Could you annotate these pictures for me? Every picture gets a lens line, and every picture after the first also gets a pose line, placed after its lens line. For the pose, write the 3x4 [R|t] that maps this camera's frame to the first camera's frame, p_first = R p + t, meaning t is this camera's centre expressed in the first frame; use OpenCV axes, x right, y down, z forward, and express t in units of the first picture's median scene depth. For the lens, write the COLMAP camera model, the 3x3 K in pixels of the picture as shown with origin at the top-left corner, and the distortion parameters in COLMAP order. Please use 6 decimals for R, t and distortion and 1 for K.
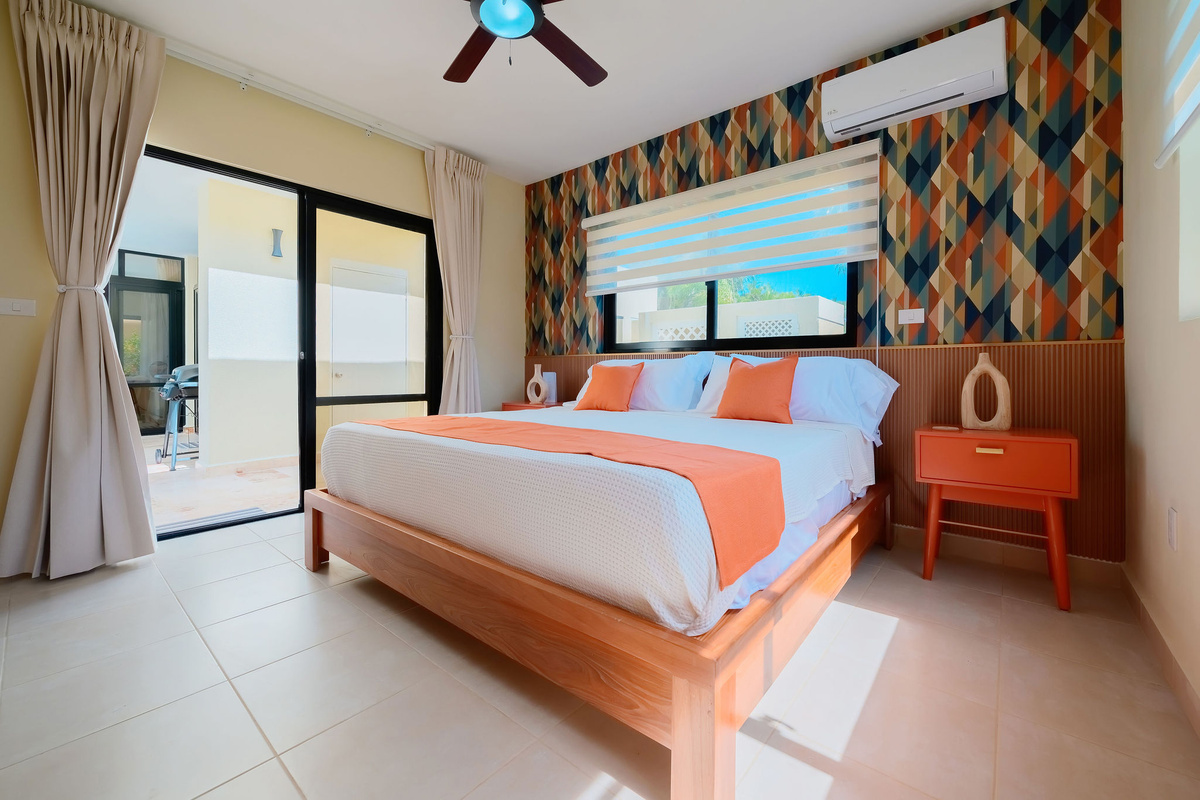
lens RADIAL K [[480.8, 0, 604.6], [0, 480.8, 376.1], [0, 0, 1]] dist [-0.003078, -0.000153]
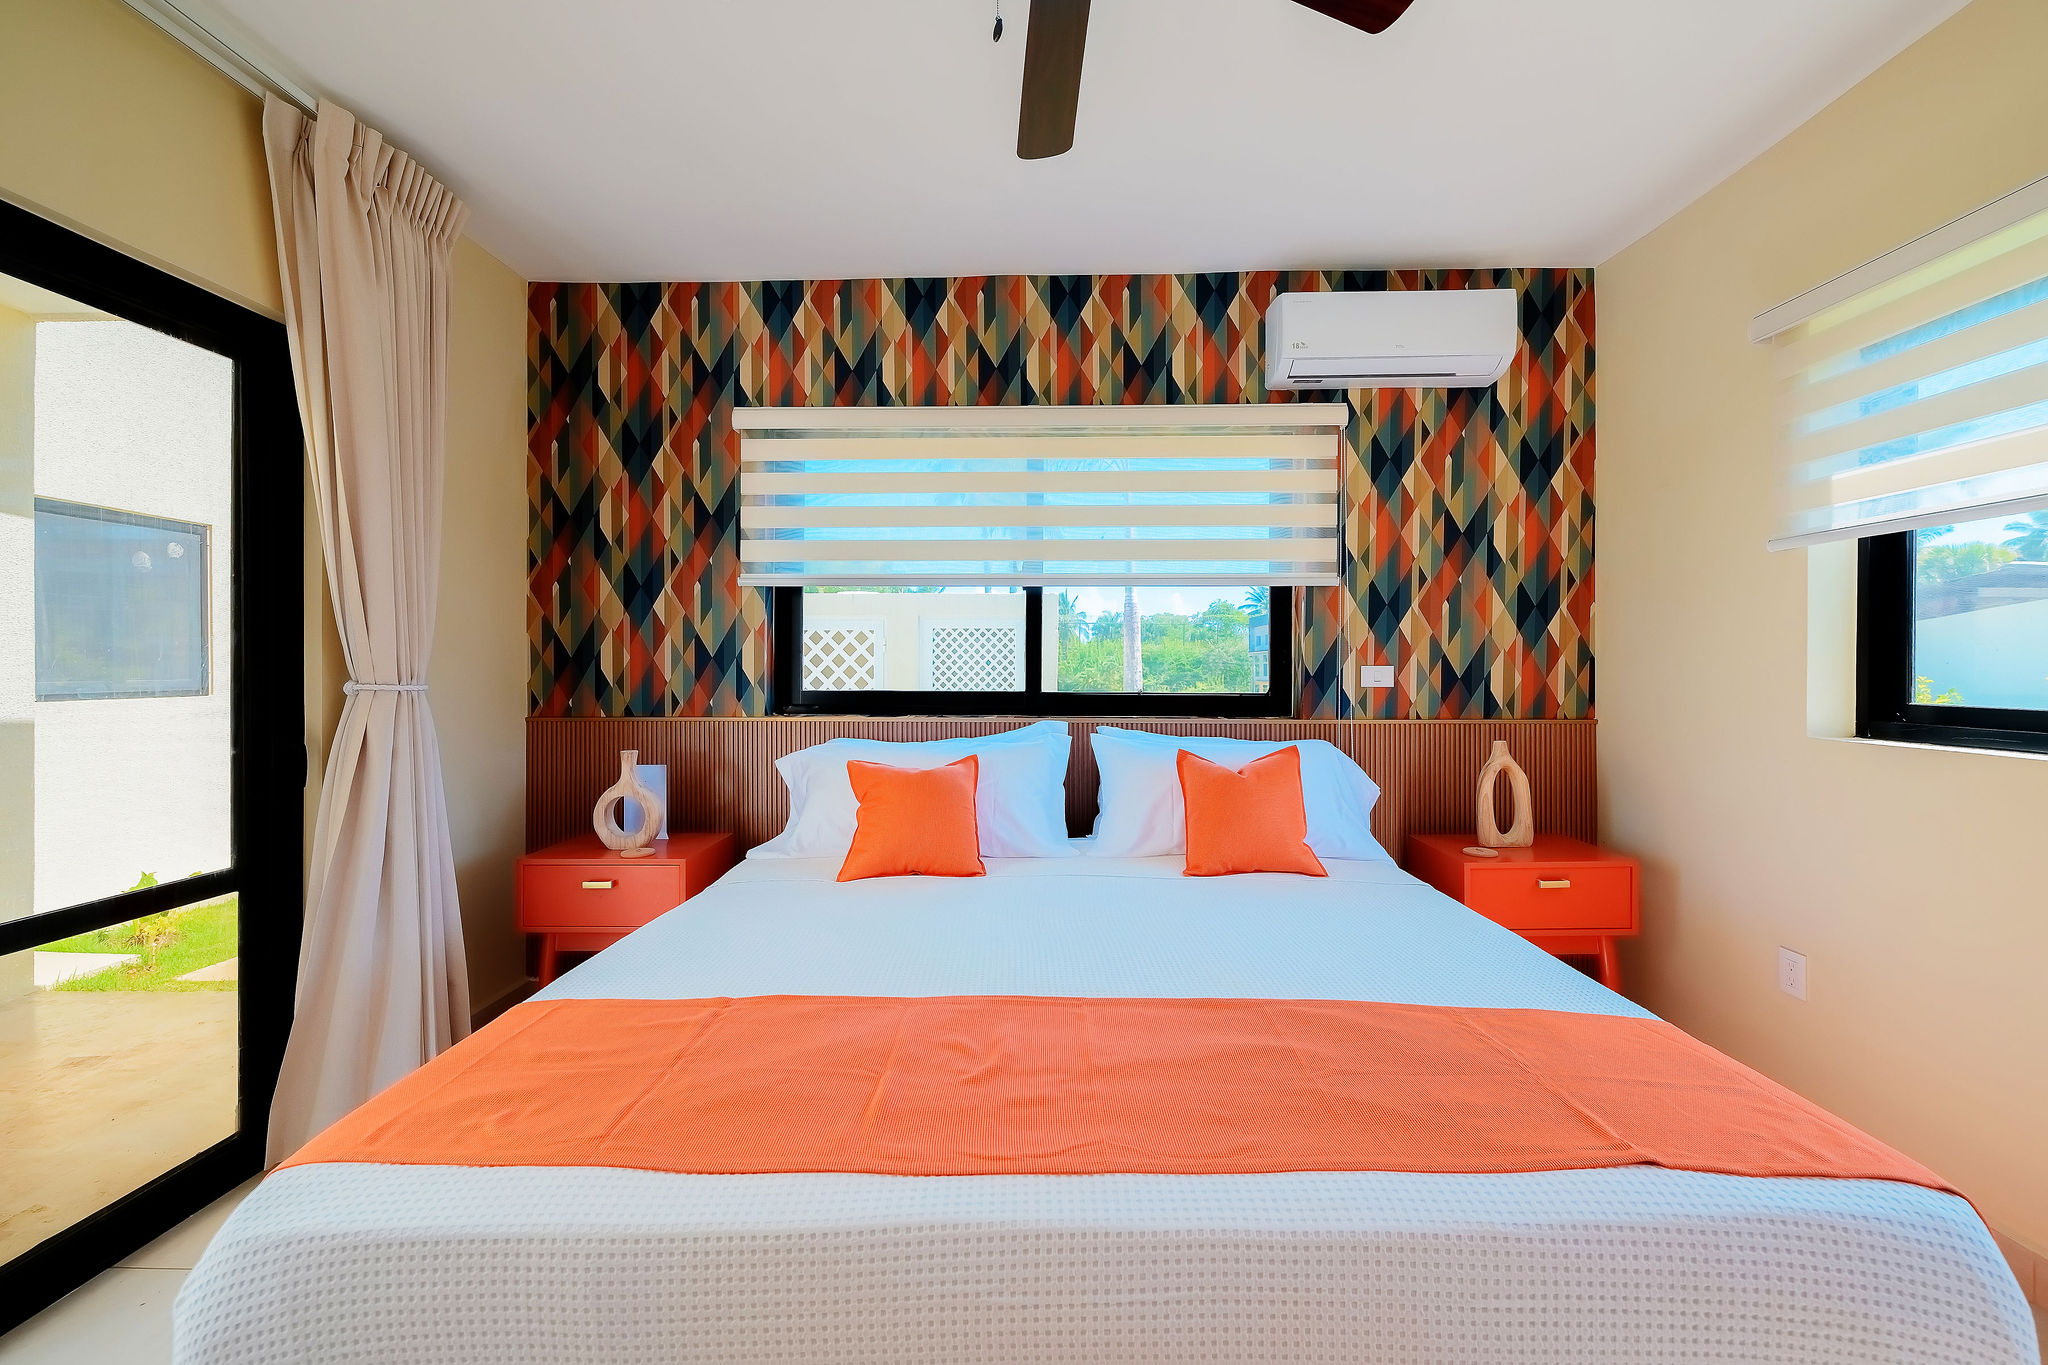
lens RADIAL K [[812.3, 0, 1037.1], [0, 812.3, 669.1], [0, 0, 1]] dist [-0.001588, -0.000069]
pose [[0.781531, -0.004843, 0.623847, -0.373850], [0.007034, 0.999975, -0.001049, -0.113243], [-0.623826, 0.005208, 0.781546, 0.333000]]
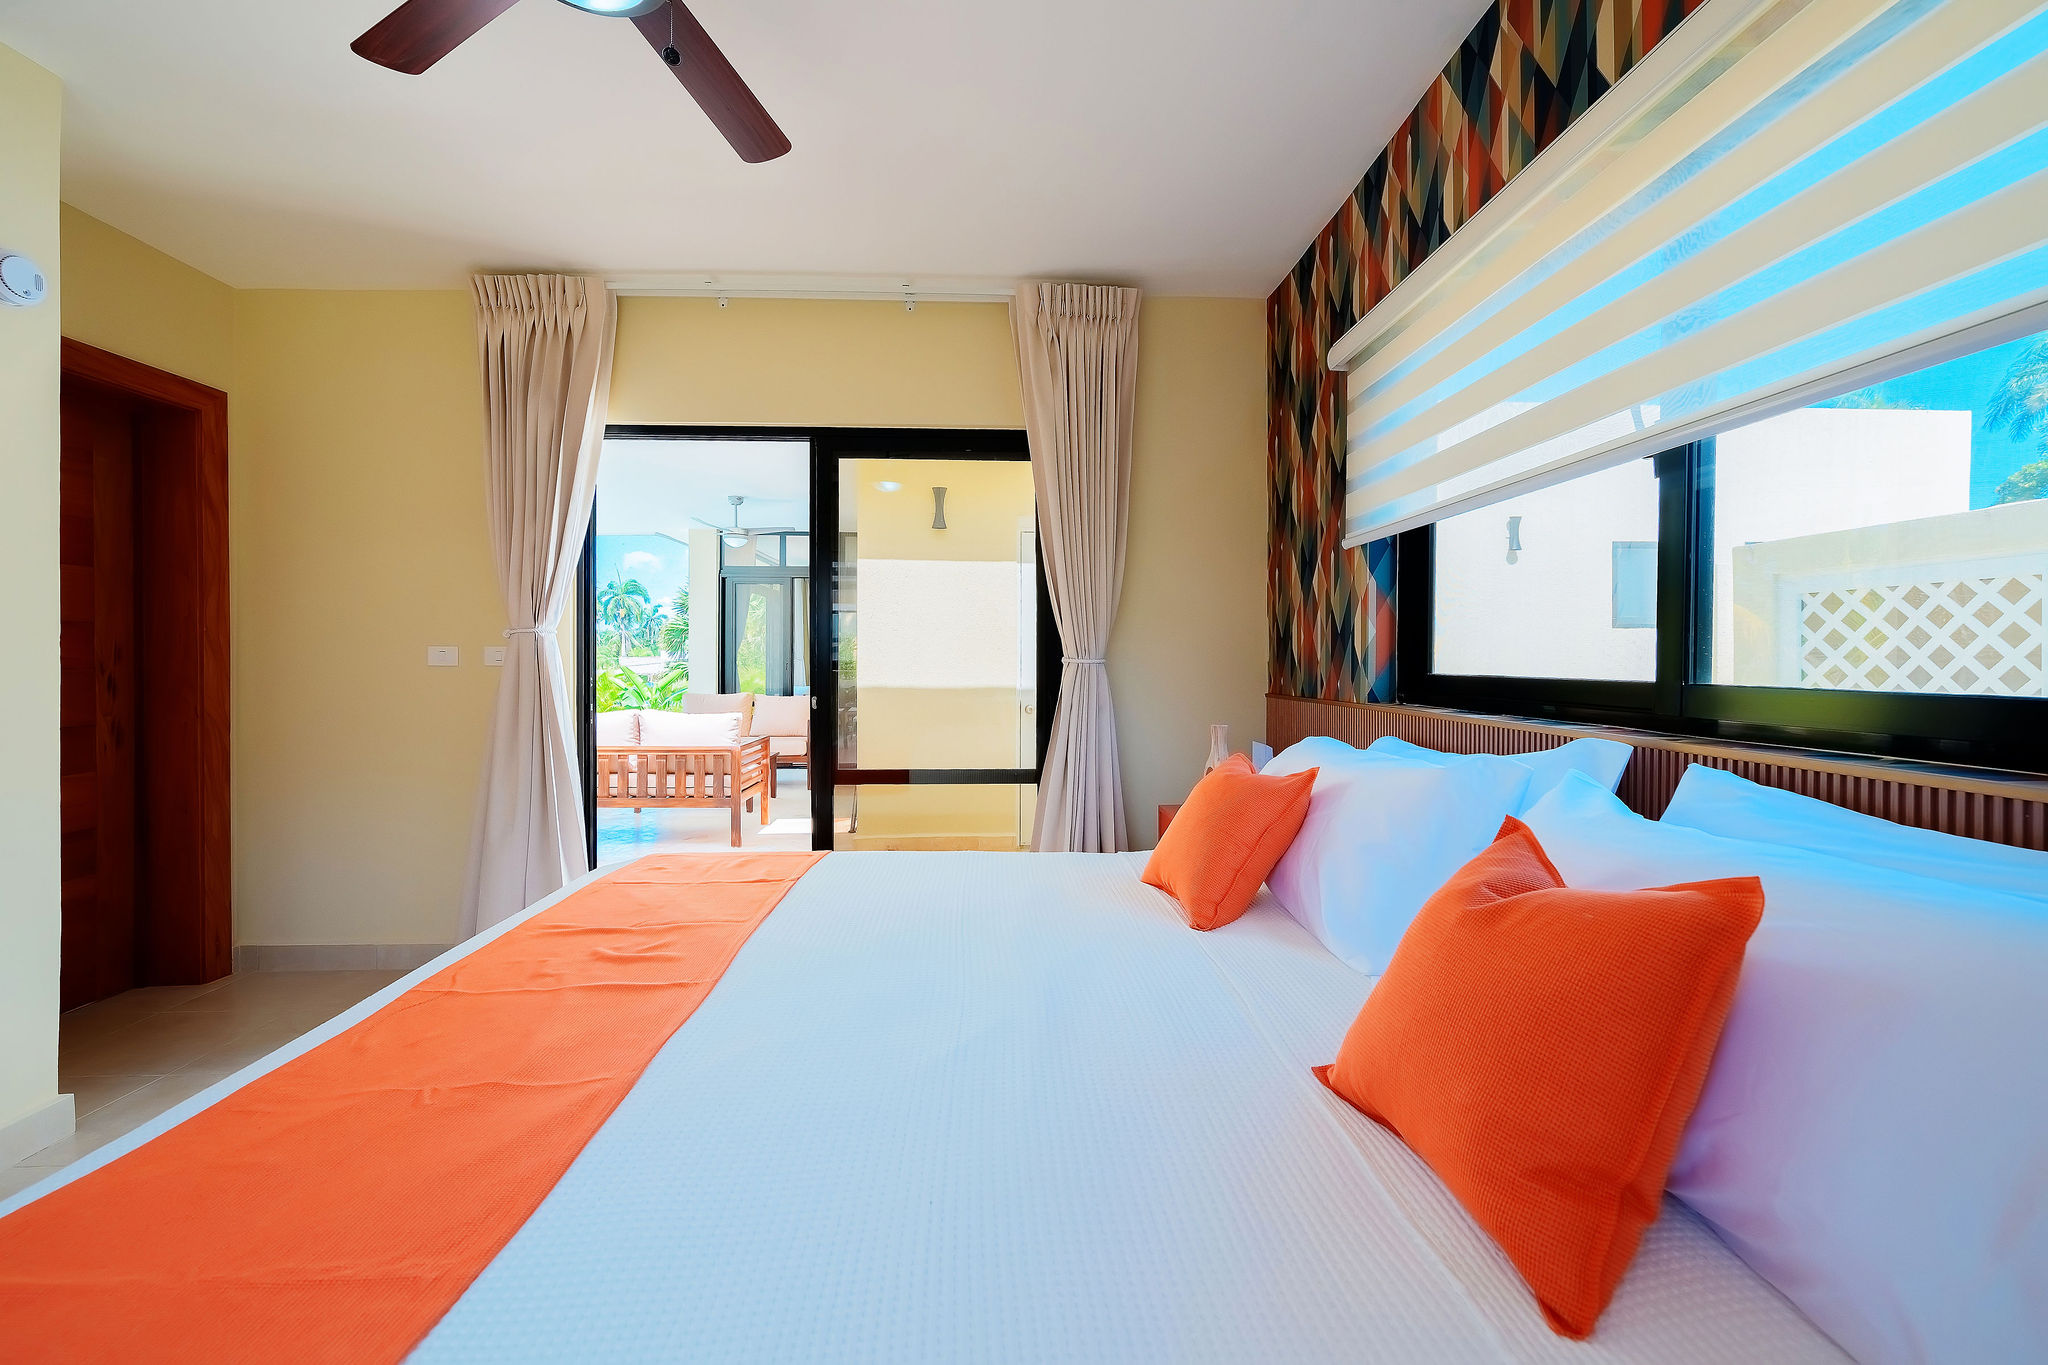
lens RADIAL K [[812.3, 0, 1037.1], [0, 812.3, 669.1], [0, 0, 1]] dist [-0.001588, -0.000069]
pose [[0.681555, 0.003995, -0.731756, 0.340126], [-0.005607, 0.999984, 0.000237, -0.091351], [0.731746, 0.003941, 0.681567, 0.514667]]
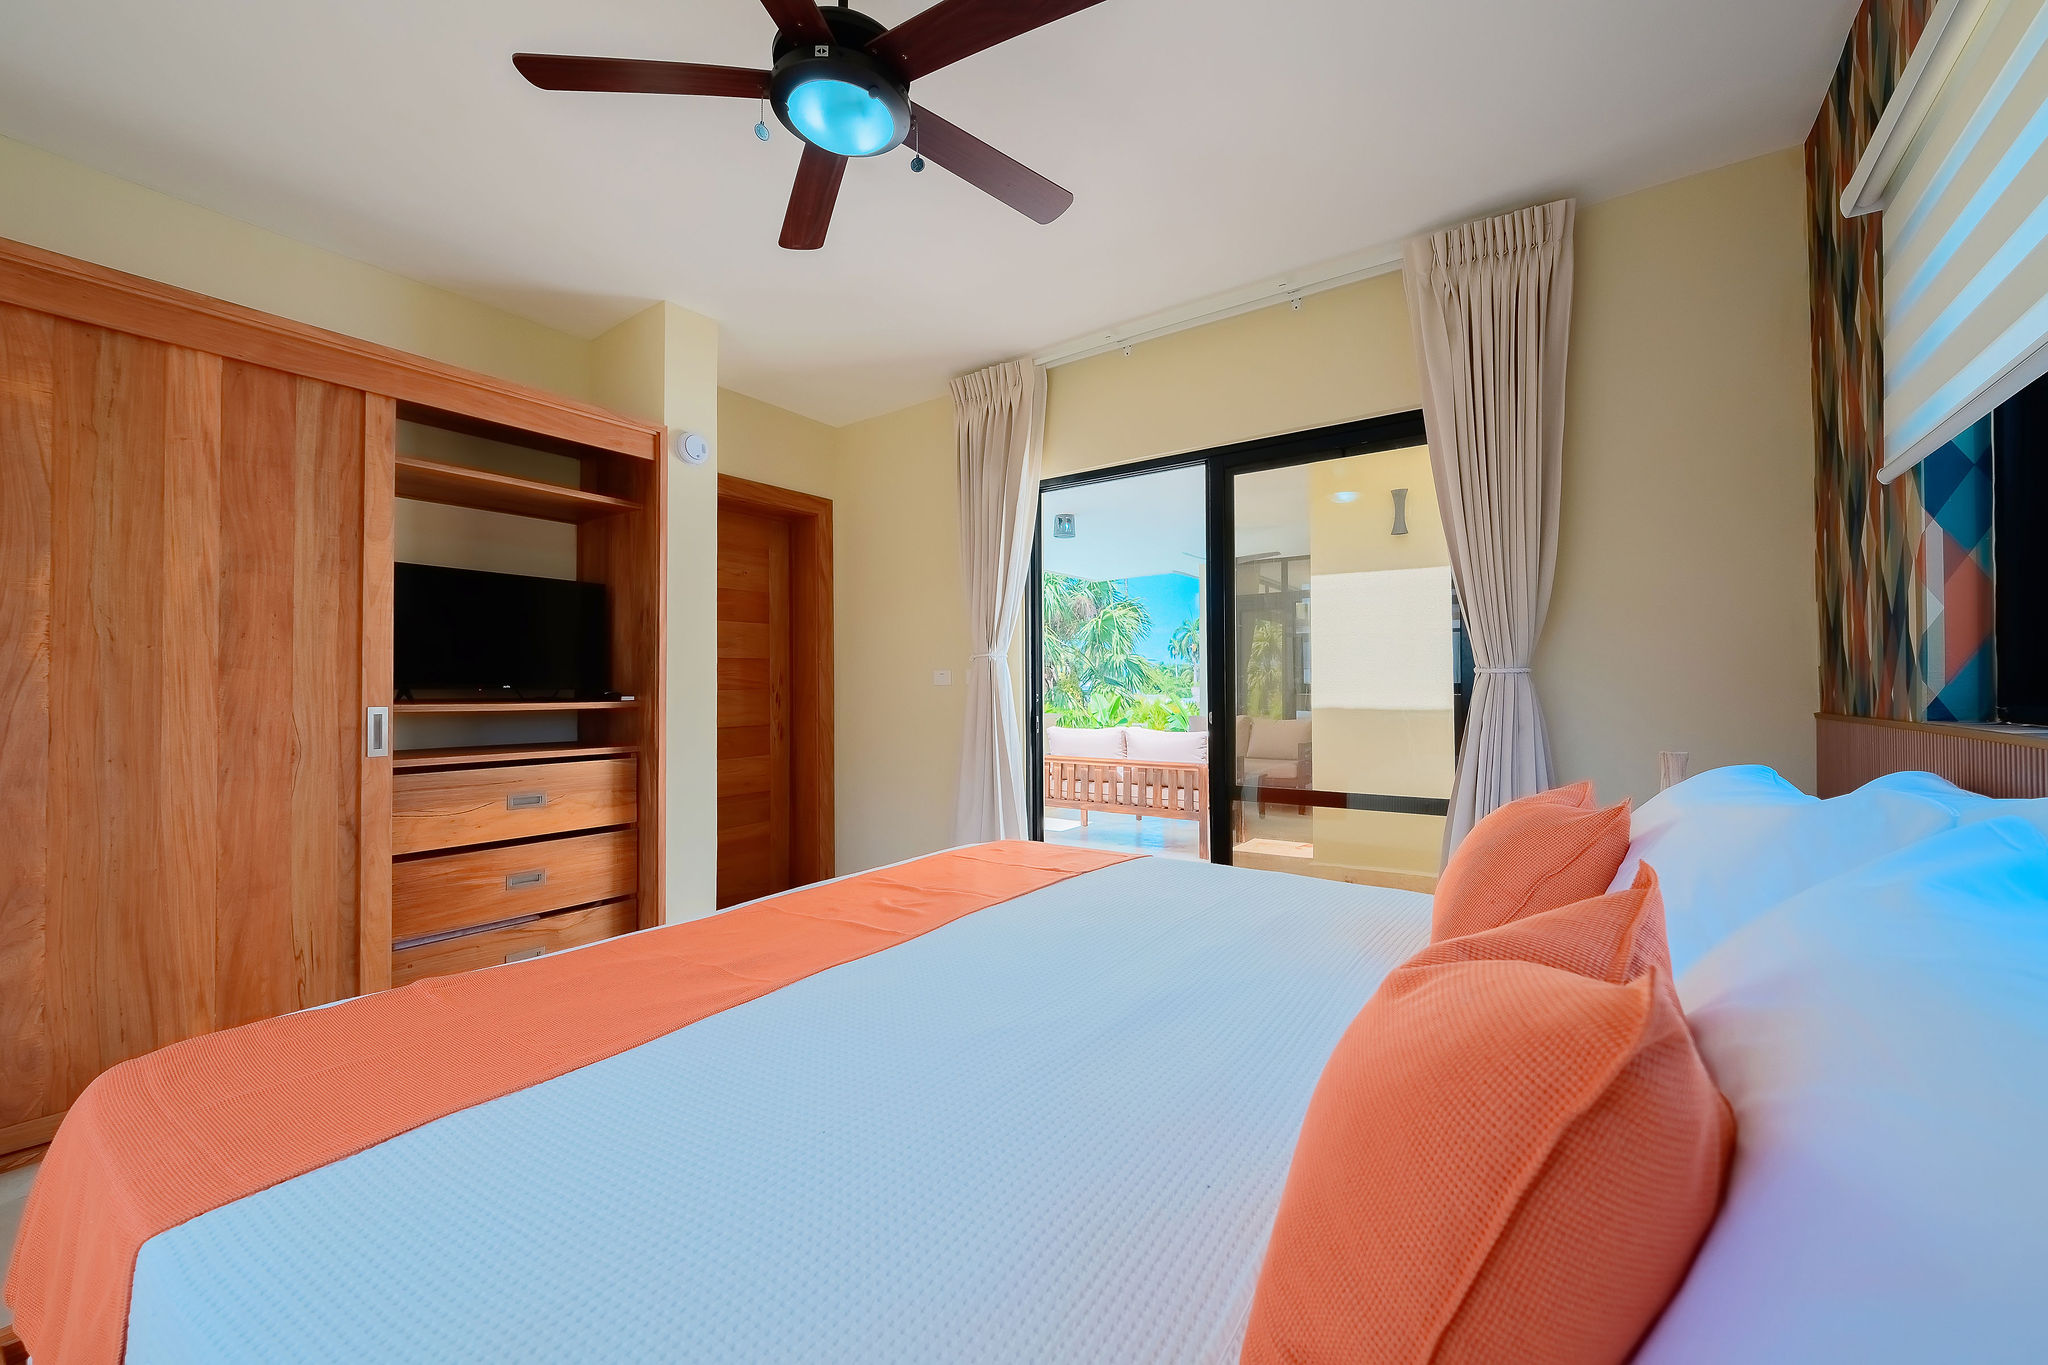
lens RADIAL K [[807.9, 0, 1057.7], [0, 807.9, 685.5], [0, 0, 1]] dist [0.000541, 0.000175]
pose [[0.109583, -0.012132, -0.993904, 0.415192], [-0.001999, 0.999921, -0.012426, -0.074435], [0.993976, 0.003348, 0.109550, 0.707422]]
